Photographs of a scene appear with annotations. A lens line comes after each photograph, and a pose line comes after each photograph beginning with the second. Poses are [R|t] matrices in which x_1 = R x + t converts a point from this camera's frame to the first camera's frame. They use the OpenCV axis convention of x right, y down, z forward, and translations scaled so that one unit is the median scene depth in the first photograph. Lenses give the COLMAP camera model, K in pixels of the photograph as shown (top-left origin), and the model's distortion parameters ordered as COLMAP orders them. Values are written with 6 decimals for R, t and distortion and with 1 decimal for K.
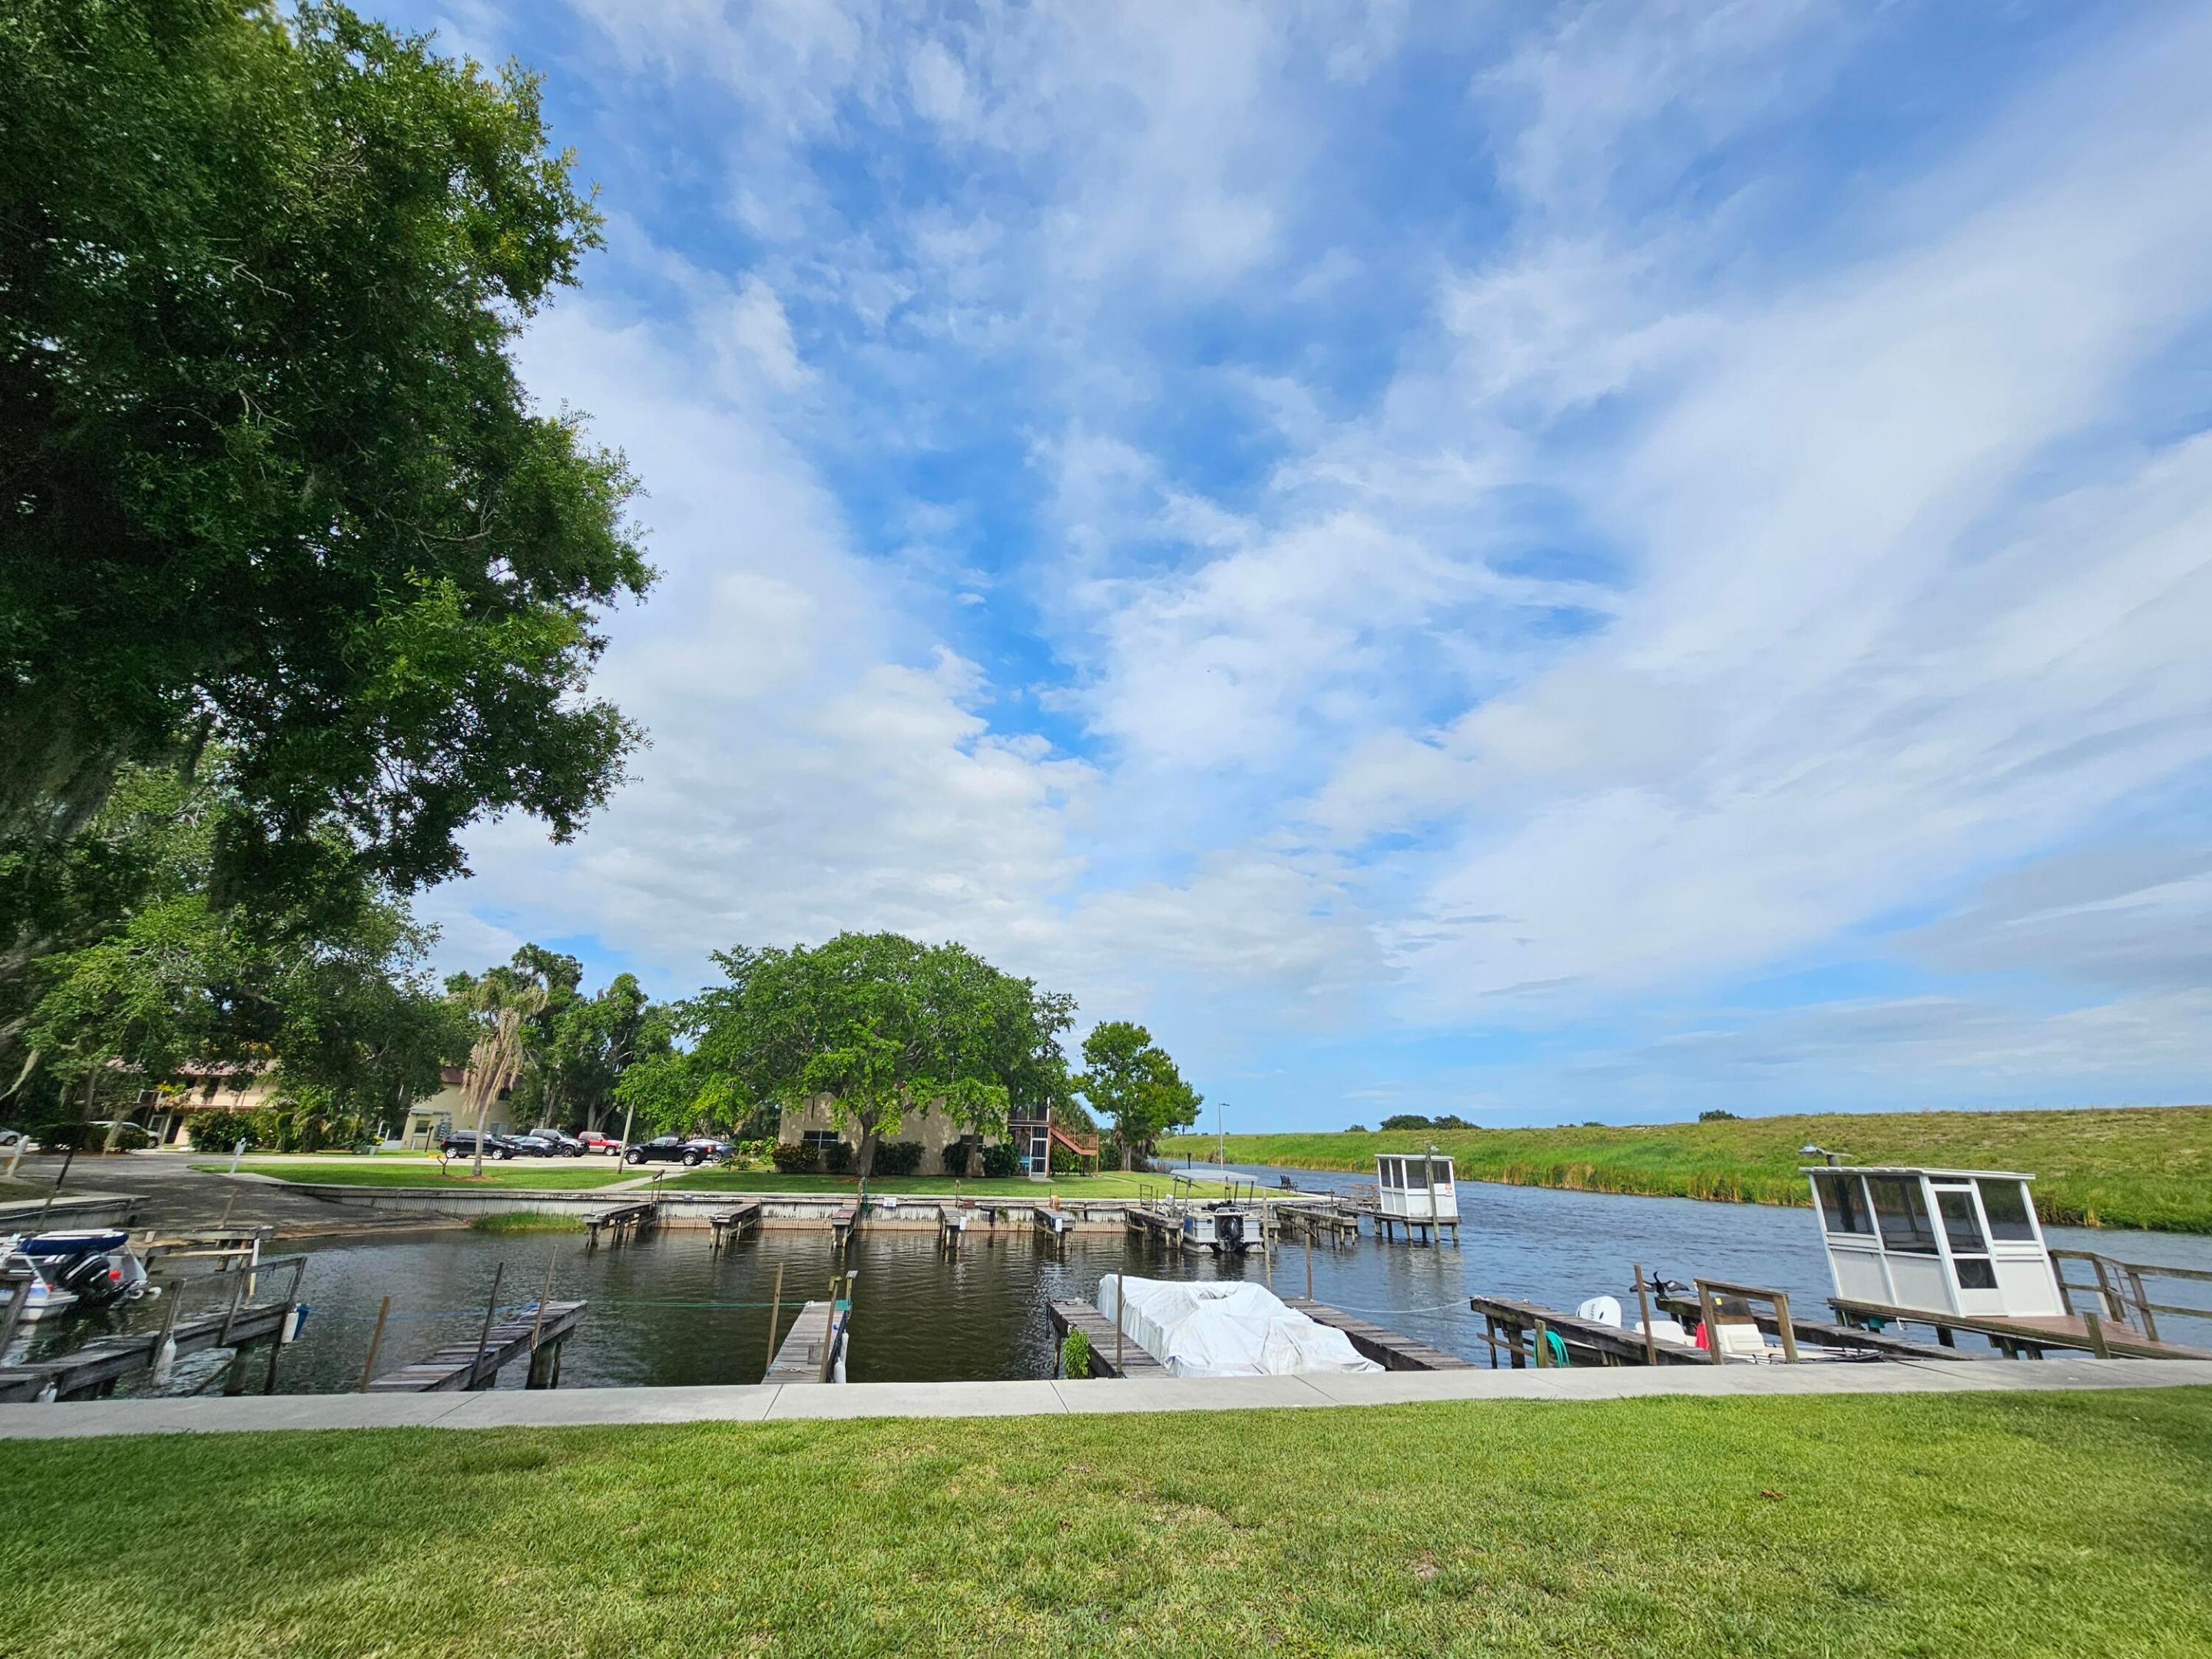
lens RADIAL K [[919.5, 0, 1106.0], [0, 919.5, 829.5], [0, 0, 1]] dist [-0.000282, 0.003262]
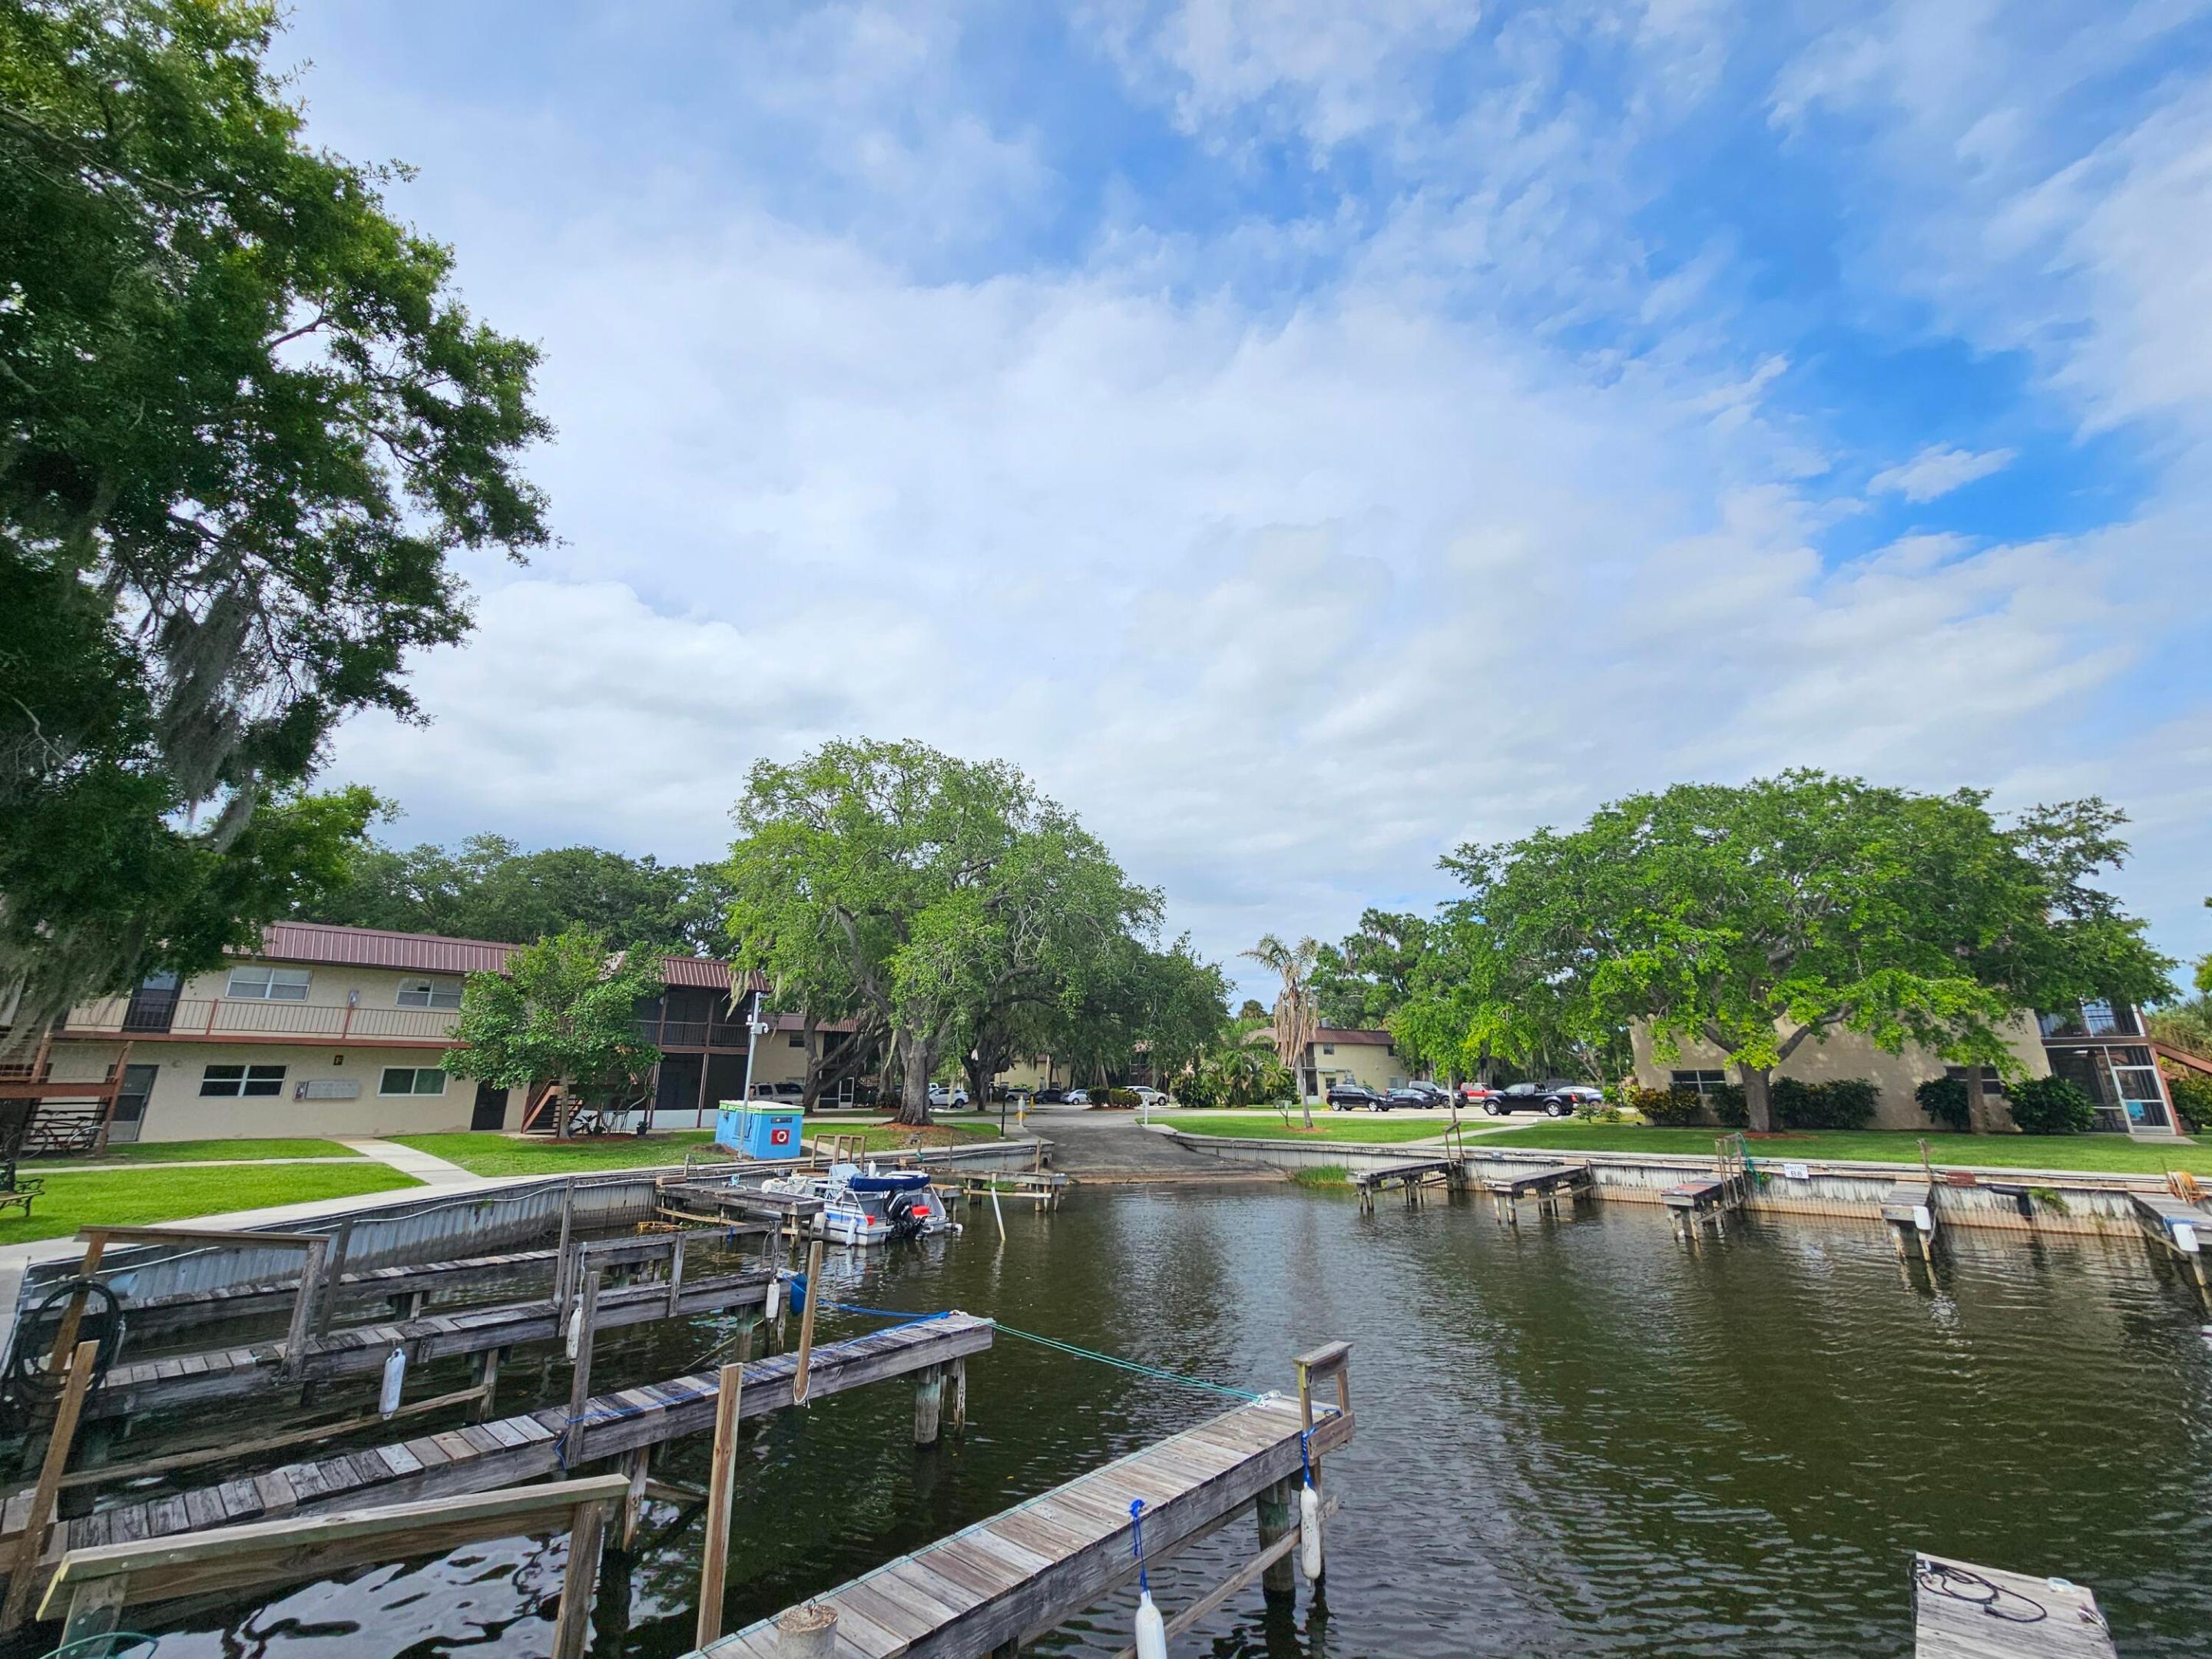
lens RADIAL K [[919.5, 0, 1106.0], [0, 919.5, 829.5], [0, 0, 1]] dist [-0.000282, 0.003262]
pose [[0.596192, -0.244366, -0.764749, 0.027715], [0.280096, 0.956011, -0.087122, 0.094347], [0.752397, -0.162261, 0.638412, 0.255484]]
